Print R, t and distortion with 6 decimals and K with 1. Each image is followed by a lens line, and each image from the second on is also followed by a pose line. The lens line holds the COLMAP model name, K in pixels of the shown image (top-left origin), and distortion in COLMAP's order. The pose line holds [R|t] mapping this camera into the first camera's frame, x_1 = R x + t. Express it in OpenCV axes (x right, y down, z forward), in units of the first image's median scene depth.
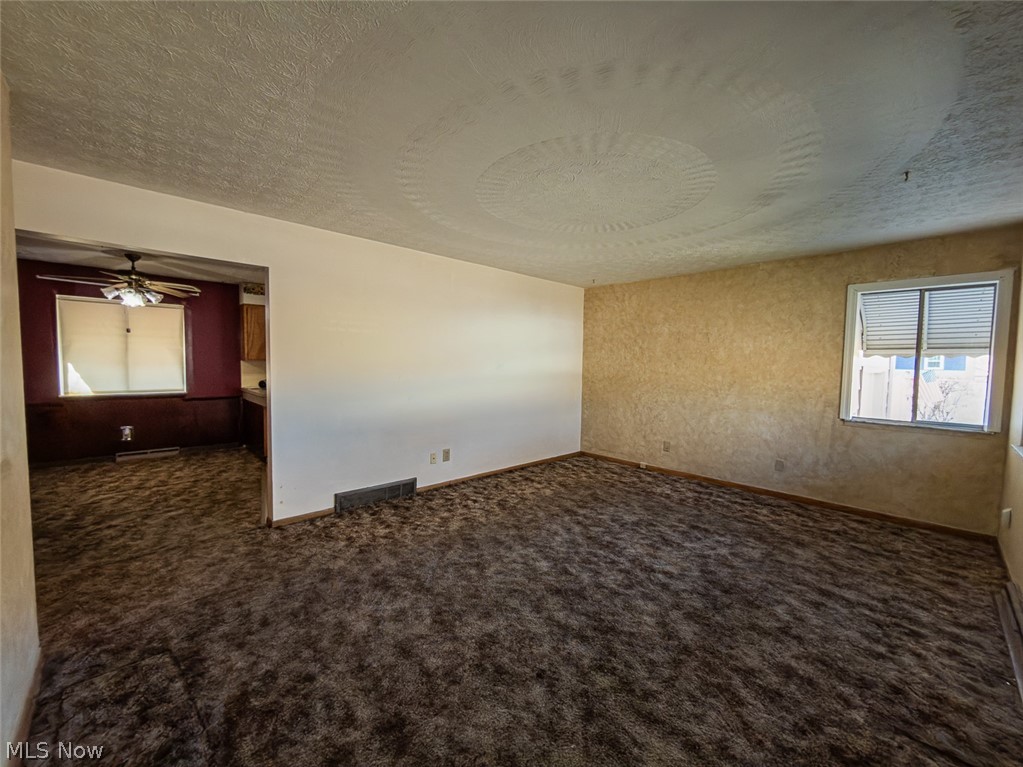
lens RADIAL K [[411.3, 0, 511.5], [0, 411.3, 383.5], [0, 0, 1]] dist [-0.002855, -0.000327]
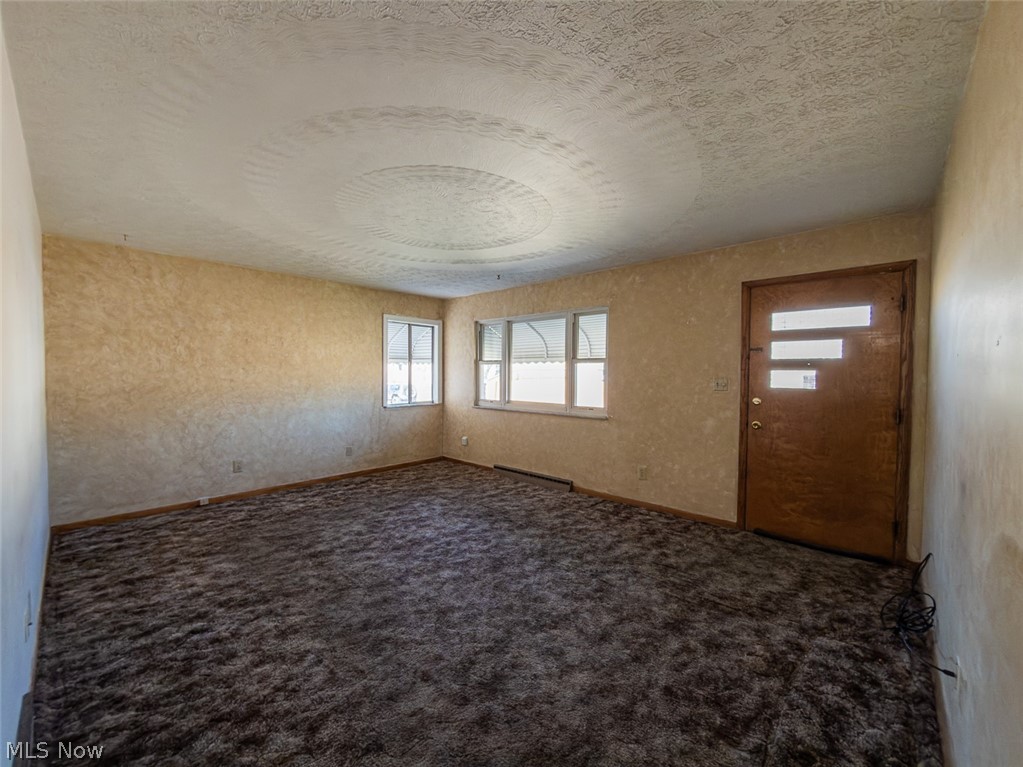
lens RADIAL K [[411.3, 0, 511.5], [0, 411.3, 383.5], [0, 0, 1]] dist [-0.002855, -0.000327]
pose [[-0.068031, -0.041275, 0.996829, -0.639021], [0.046562, 0.997924, 0.044498, -0.036743], [-0.996596, 0.049442, -0.065968, 0.631463]]
